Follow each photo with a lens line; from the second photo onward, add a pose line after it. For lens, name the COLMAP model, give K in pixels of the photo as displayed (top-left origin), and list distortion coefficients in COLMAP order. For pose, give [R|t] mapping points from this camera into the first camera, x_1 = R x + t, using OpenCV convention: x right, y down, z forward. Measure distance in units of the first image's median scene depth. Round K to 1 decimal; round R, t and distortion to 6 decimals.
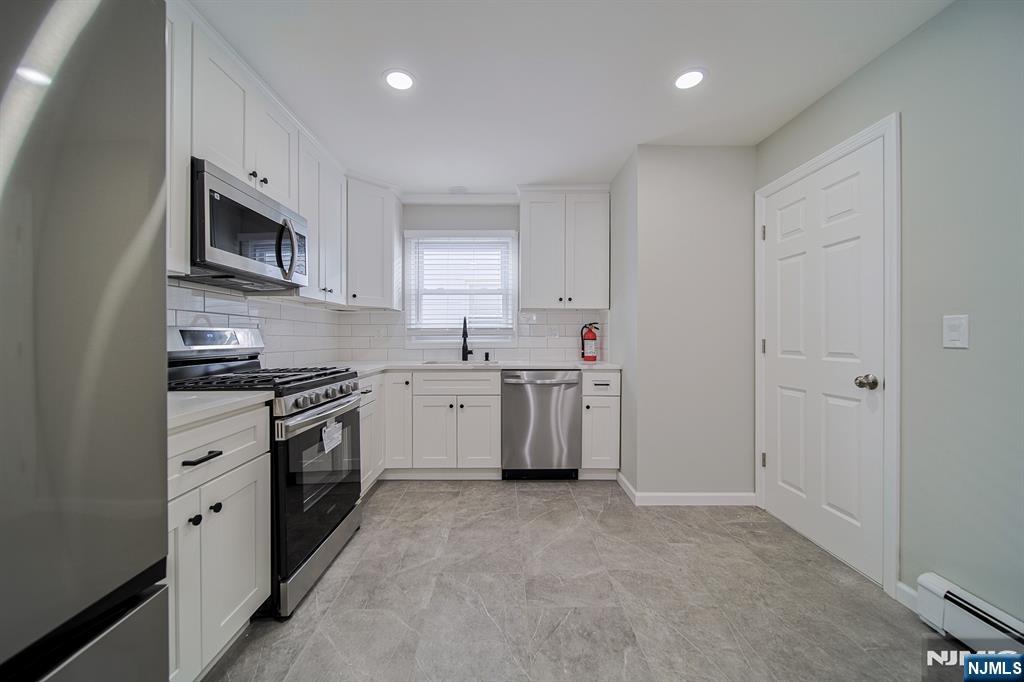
lens RADIAL K [[376.1, 0, 514.1], [0, 376.1, 337.2], [0, 0, 1]] dist [-0.000773, -0.000106]
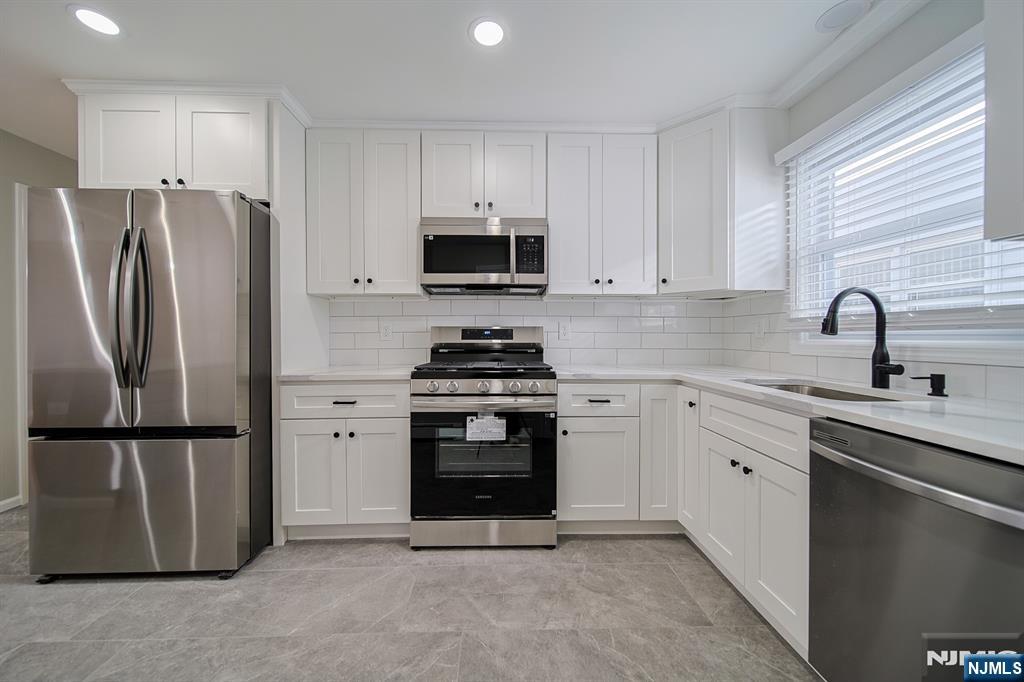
lens RADIAL K [[389.8, 0, 511.4], [0, 389.8, 337.2], [0, 0, 1]] dist [-0.000577, -0.000390]
pose [[0.001575, 0.006704, -0.999976, 0.404794], [-0.001093, 0.999977, 0.006702, 0.001748], [0.999998, 0.001083, 0.001582, 0.725781]]
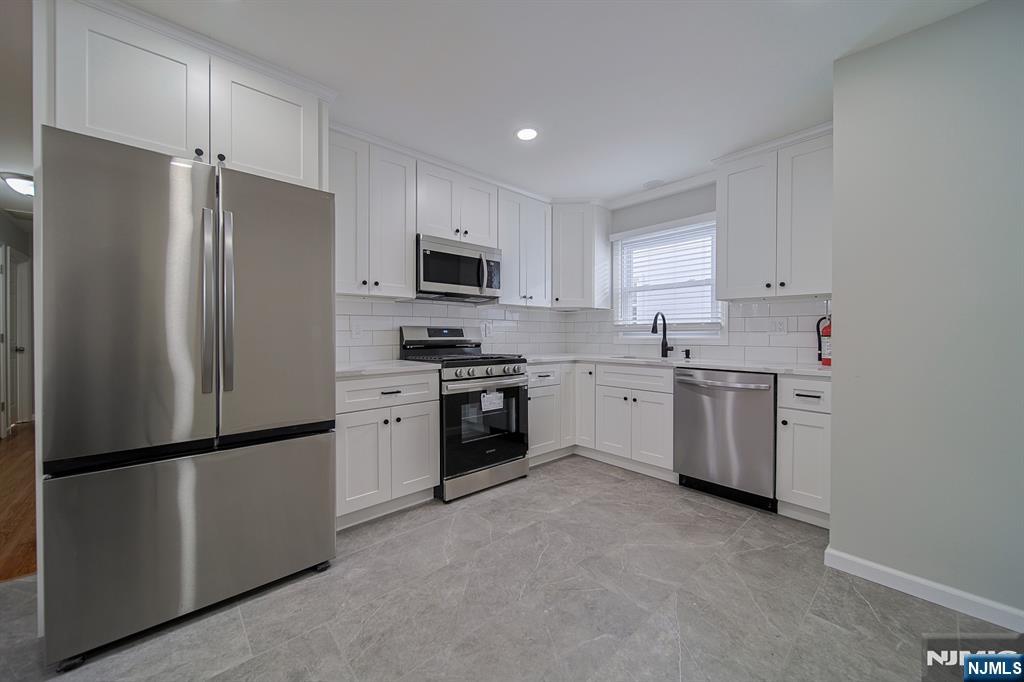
lens RADIAL K [[389.8, 0, 511.4], [0, 389.8, 337.2], [0, 0, 1]] dist [-0.000577, -0.000390]
pose [[0.656604, 0.007140, -0.754202, 0.467821], [-0.002270, 0.999969, 0.007491, 0.005029], [0.754232, -0.003206, 0.656600, 0.051593]]
